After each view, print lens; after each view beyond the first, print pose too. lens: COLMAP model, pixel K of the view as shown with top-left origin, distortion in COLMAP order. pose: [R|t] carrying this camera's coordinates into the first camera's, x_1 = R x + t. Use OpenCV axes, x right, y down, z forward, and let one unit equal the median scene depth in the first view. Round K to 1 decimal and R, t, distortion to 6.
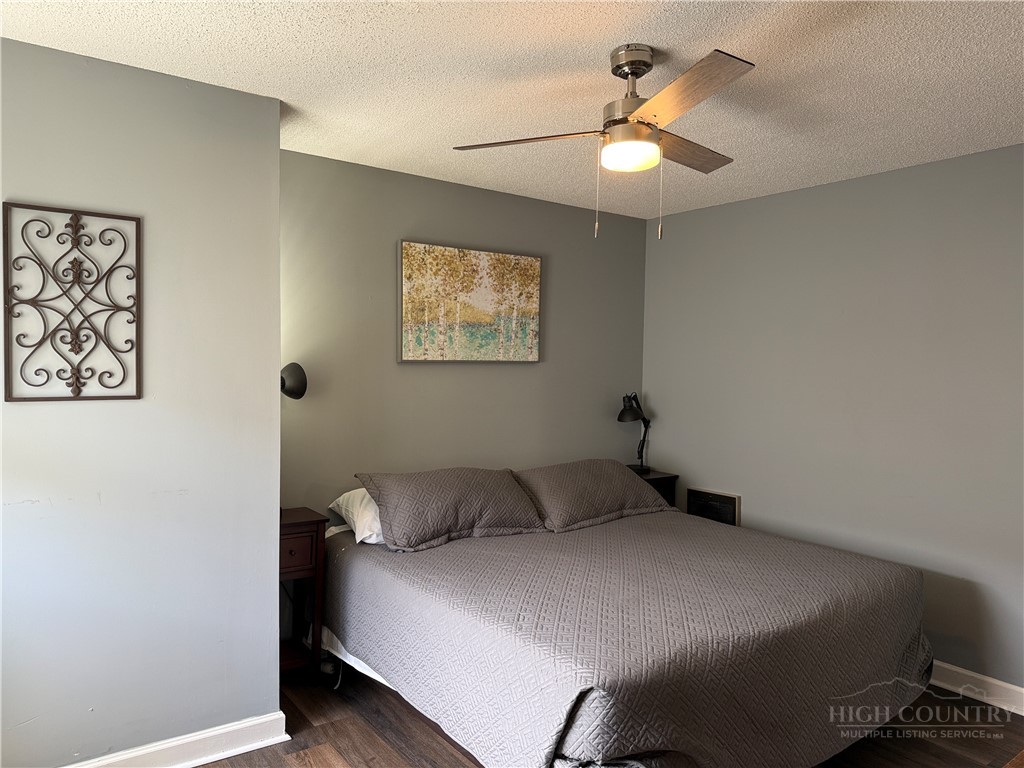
lens RADIAL K [[723.8, 0, 512.0], [0, 723.8, 384.0], [0, 0, 1]] dist [0.157070, -0.278604]
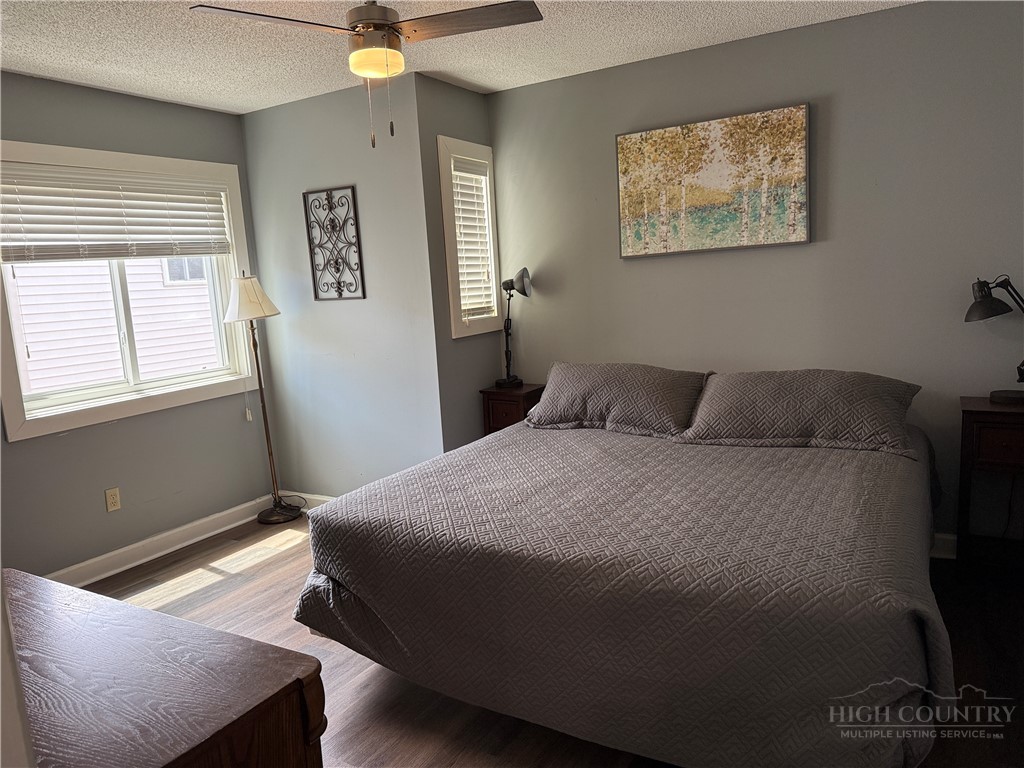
lens RADIAL K [[723.8, 0, 512.0], [0, 723.8, 384.0], [0, 0, 1]] dist [0.157070, -0.278604]
pose [[0.379294, 0.103096, -0.919515, 0.732580], [0.037767, 0.991220, 0.126714, 0.009381], [0.924505, -0.082789, 0.372071, 0.437716]]
